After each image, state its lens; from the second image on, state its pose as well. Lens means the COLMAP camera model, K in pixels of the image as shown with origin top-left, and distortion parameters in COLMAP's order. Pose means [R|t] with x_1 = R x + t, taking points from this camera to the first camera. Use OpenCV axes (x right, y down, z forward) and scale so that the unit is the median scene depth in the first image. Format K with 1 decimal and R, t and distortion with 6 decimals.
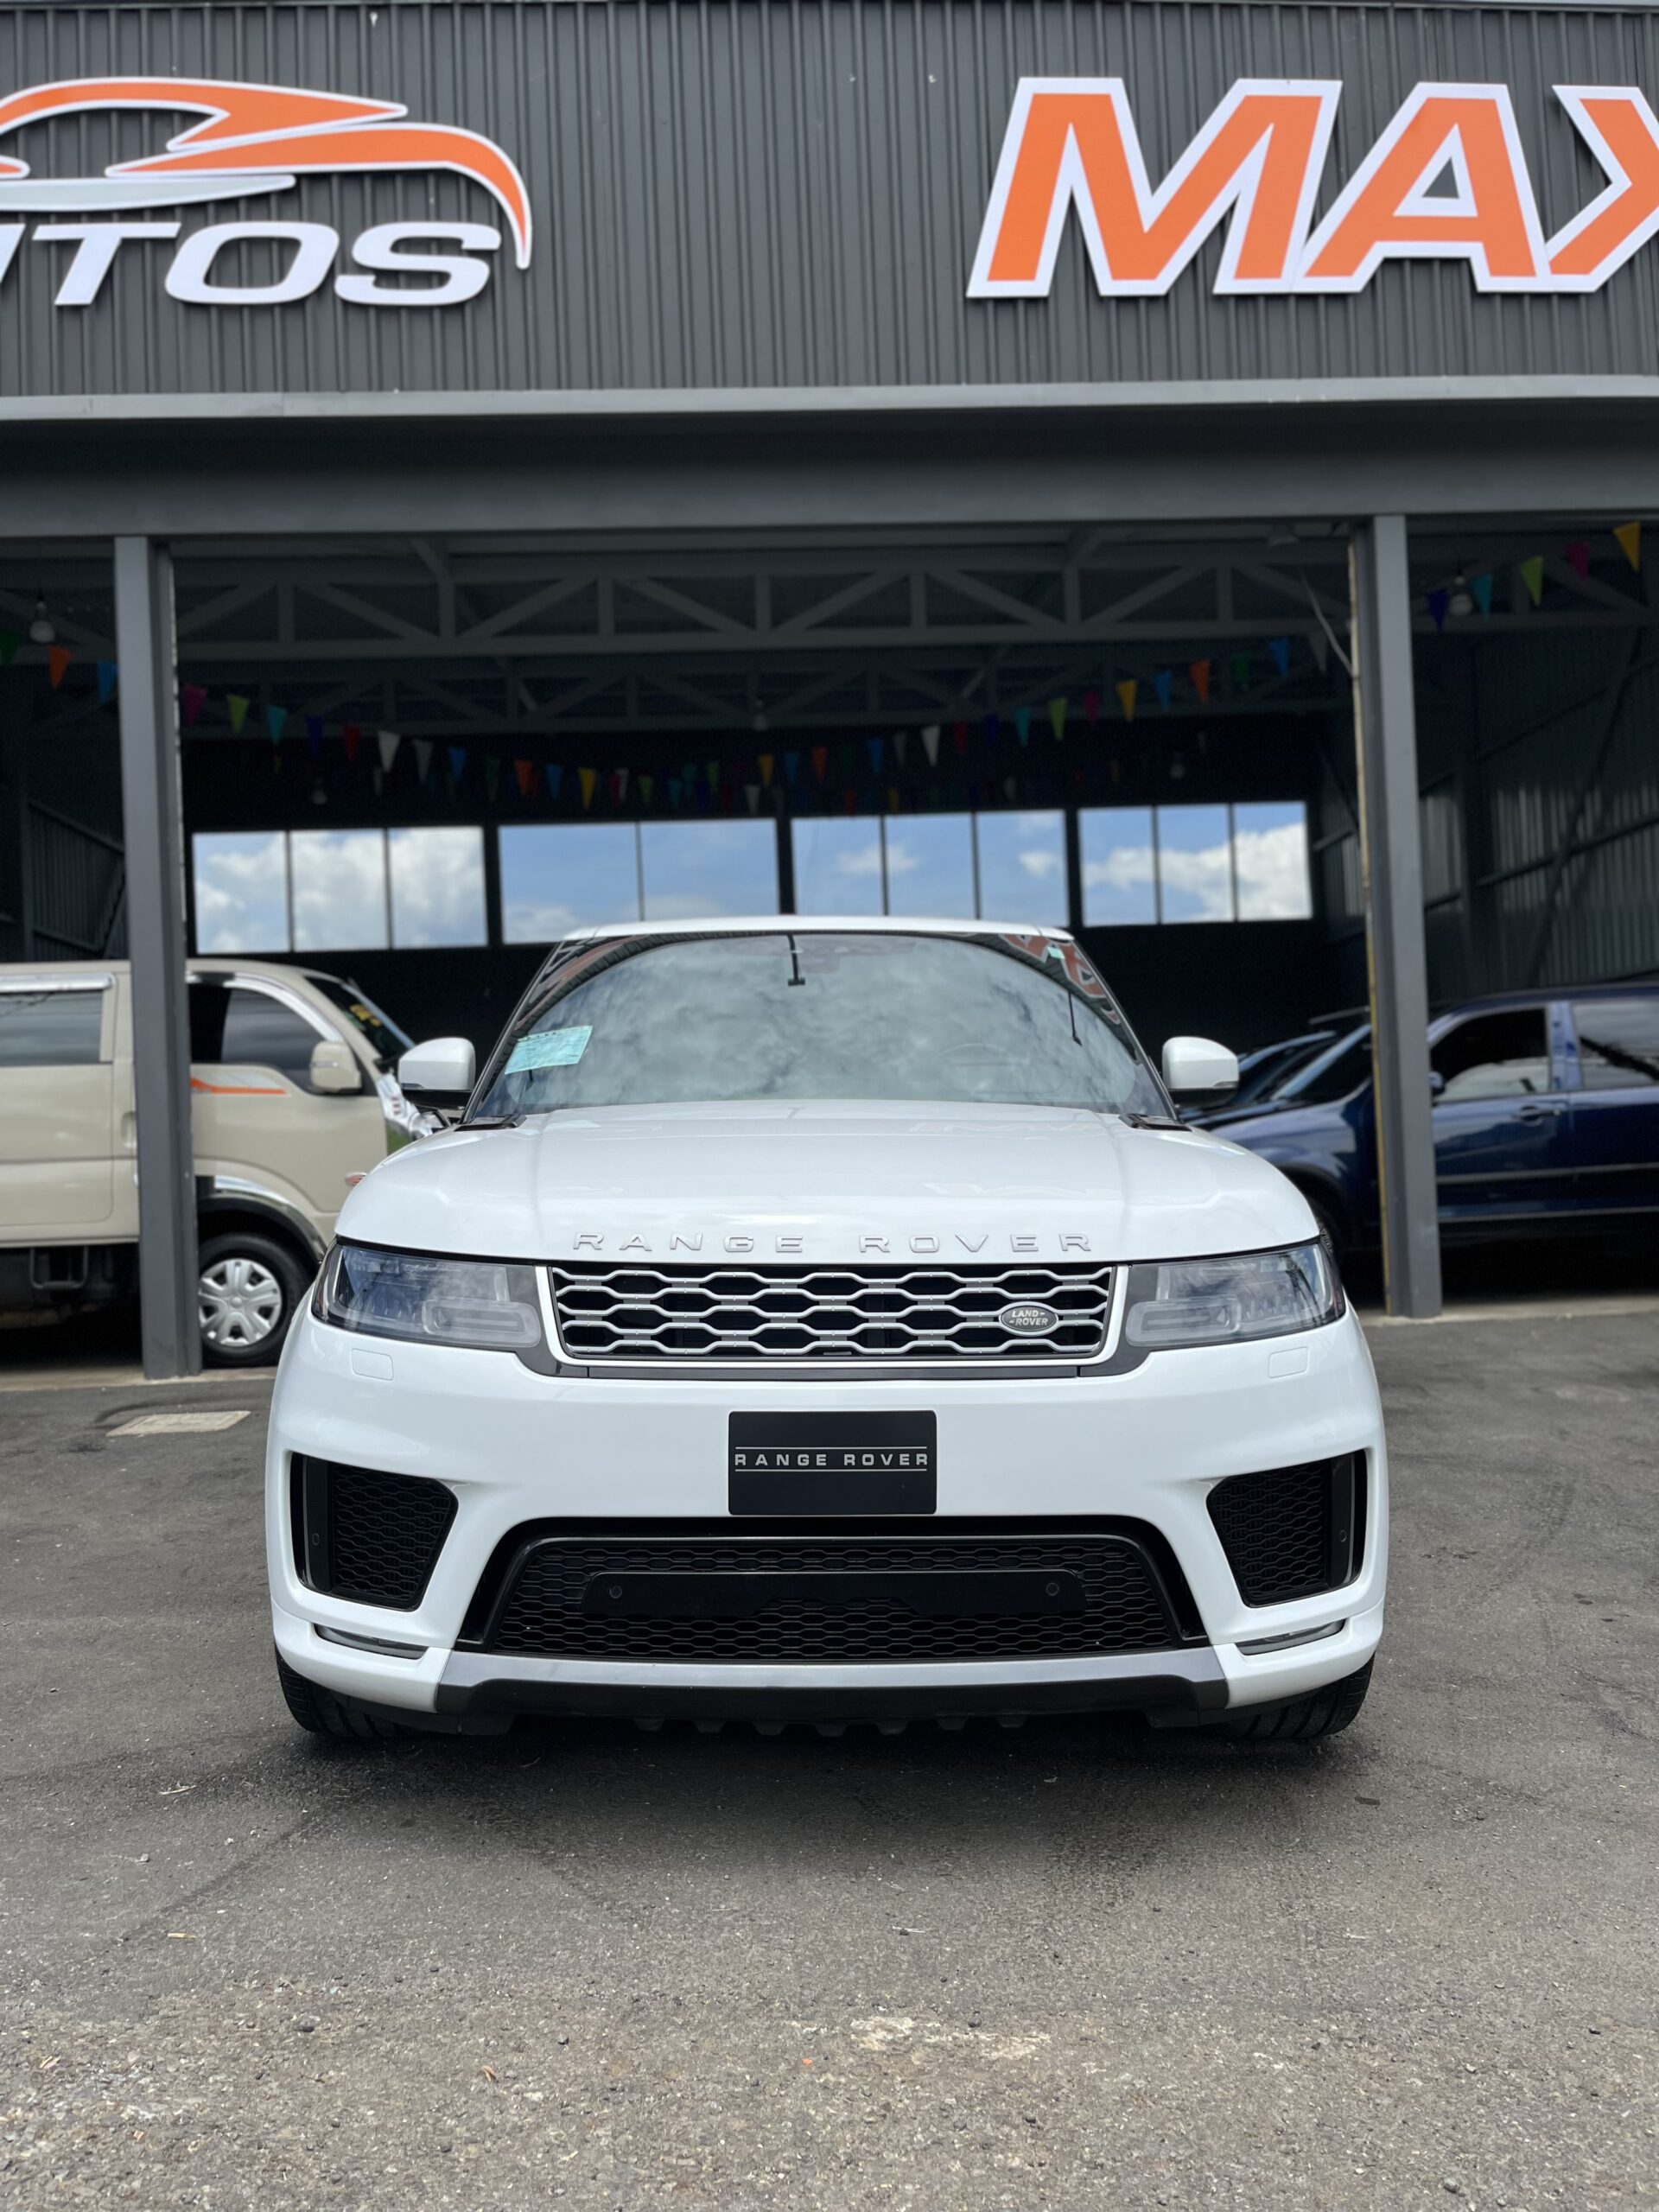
lens RADIAL K [[1653.8, 0, 829.5], [0, 1653.8, 1106.0], [0, 0, 1]] dist [0.076408, -0.120403]
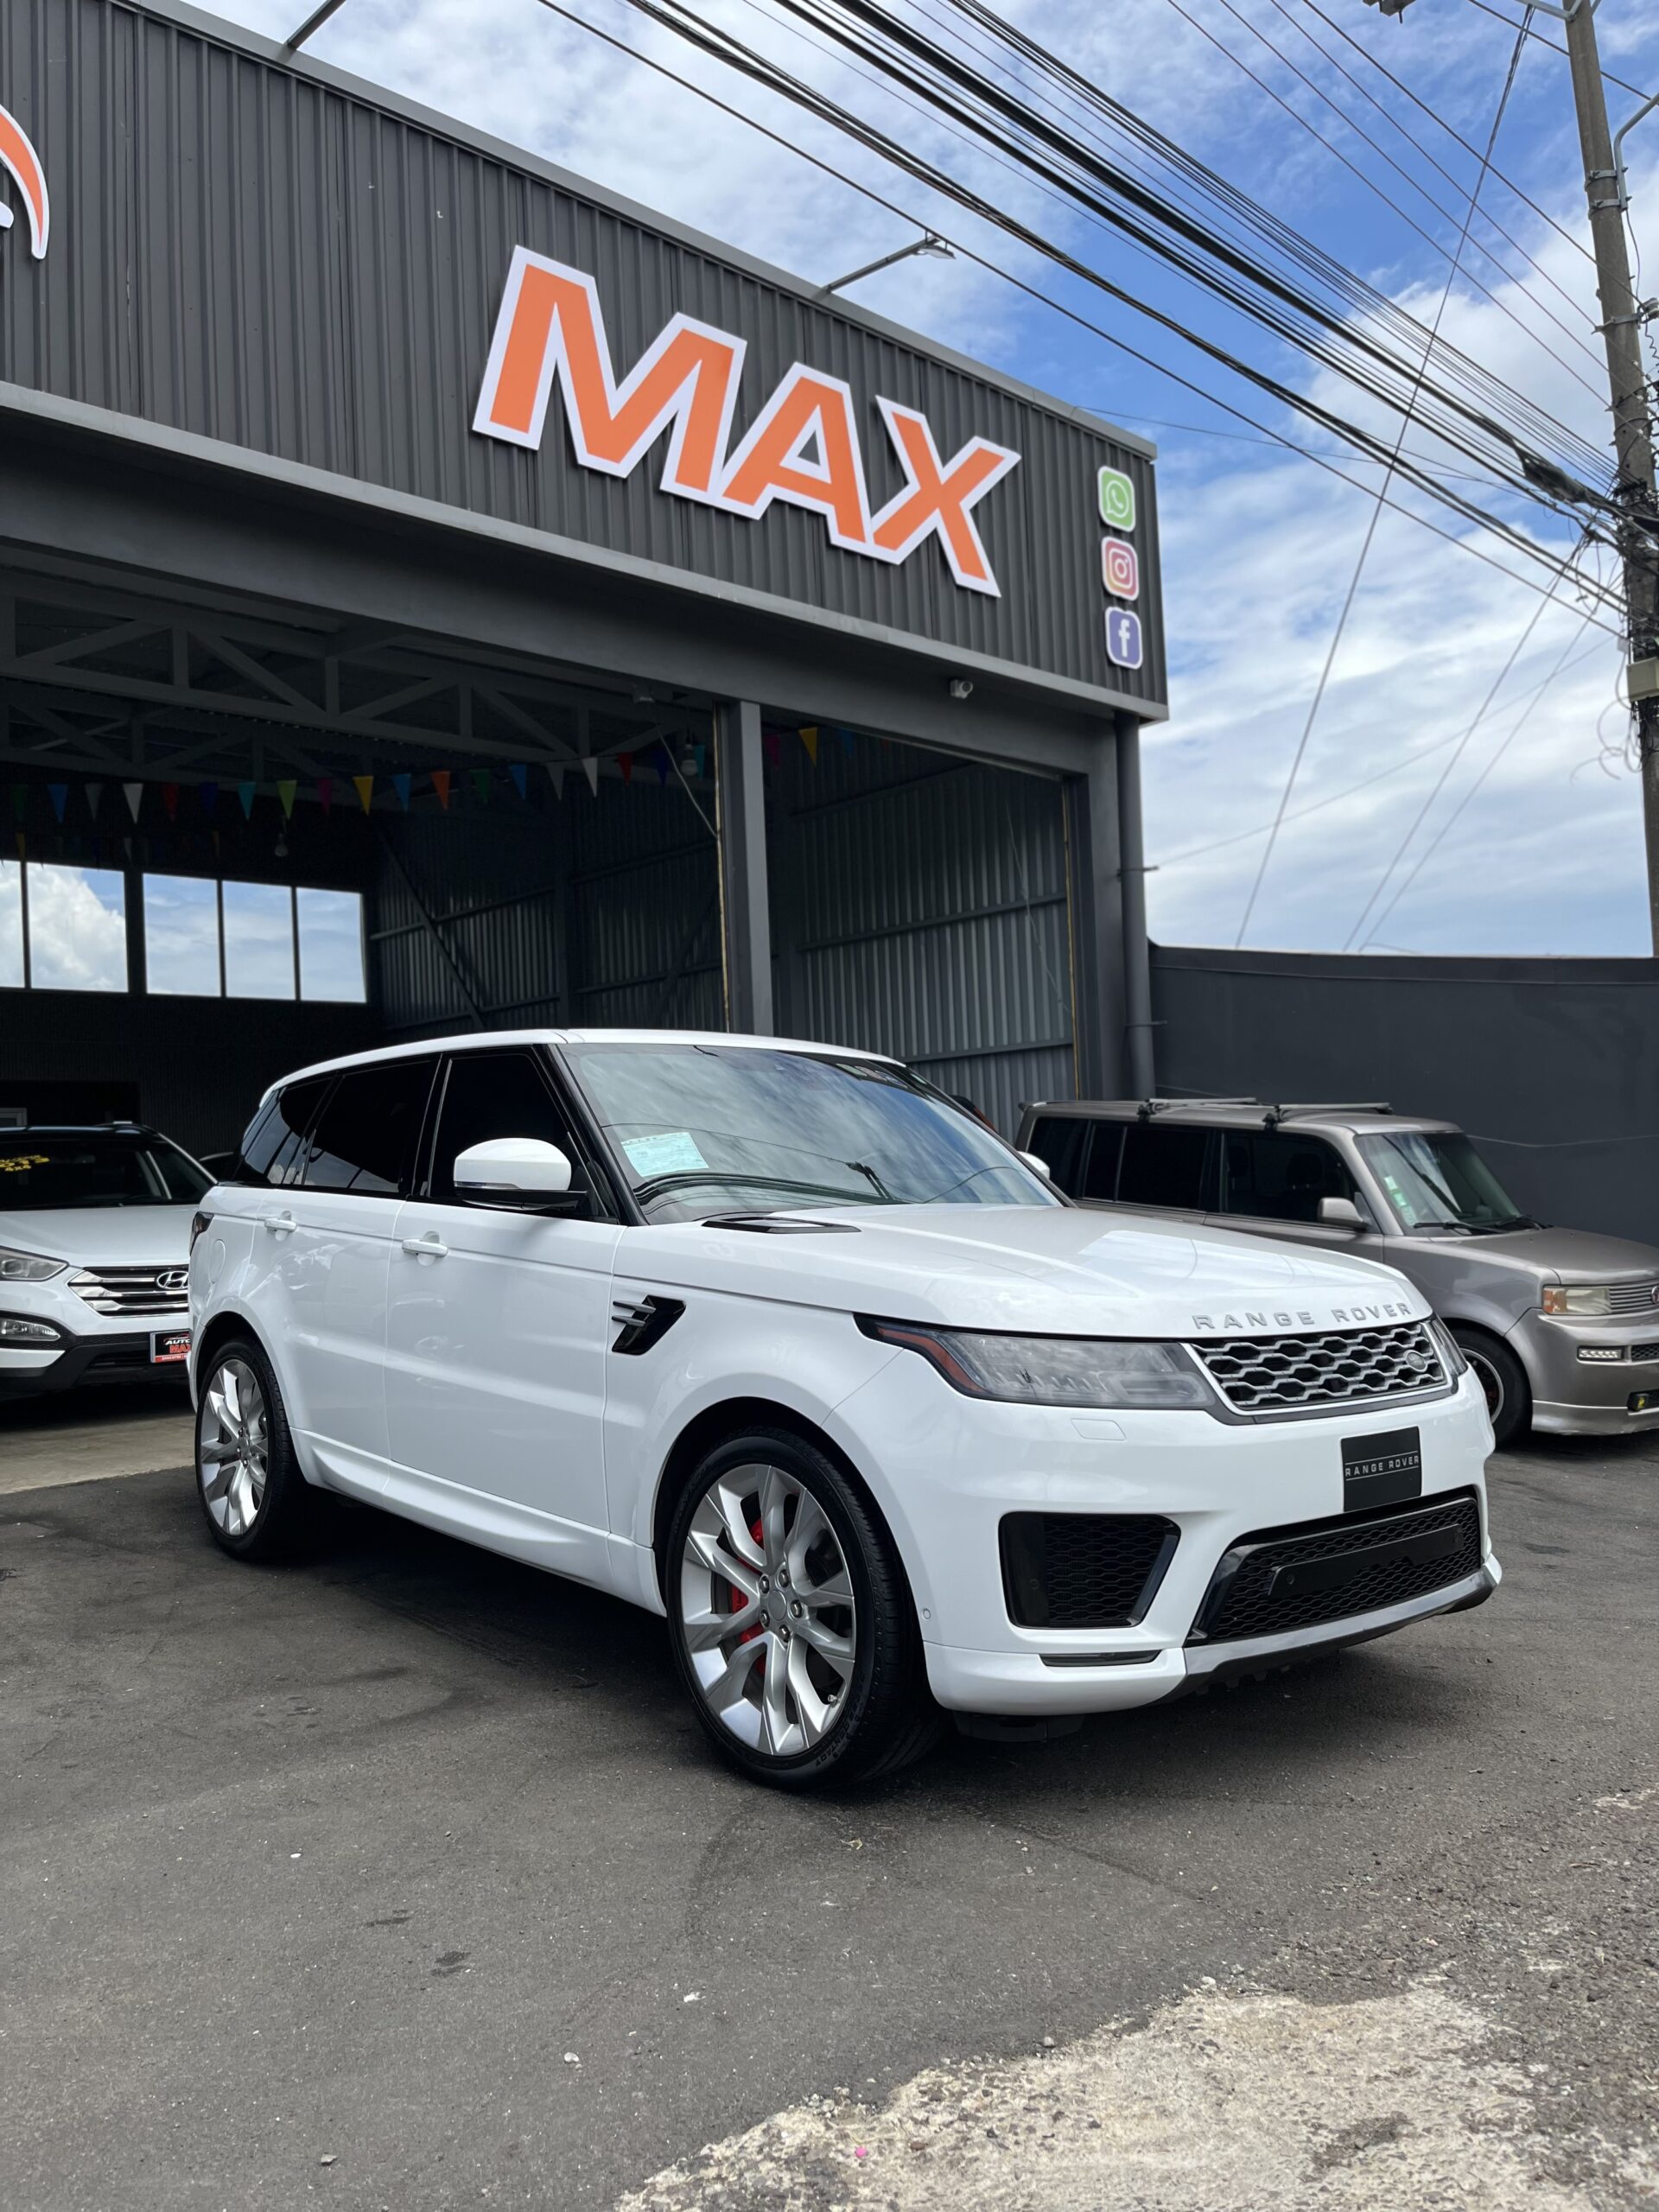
lens RADIAL K [[1662.6, 0, 829.5], [0, 1662.6, 1106.0], [0, 0, 1]] dist [0.007207, -0.000837]
pose [[0.773120, 0.038455, 0.633093, -0.386907], [-0.009565, 0.998754, -0.048985, -0.006708], [-0.634188, 0.031816, 0.772524, 0.054756]]
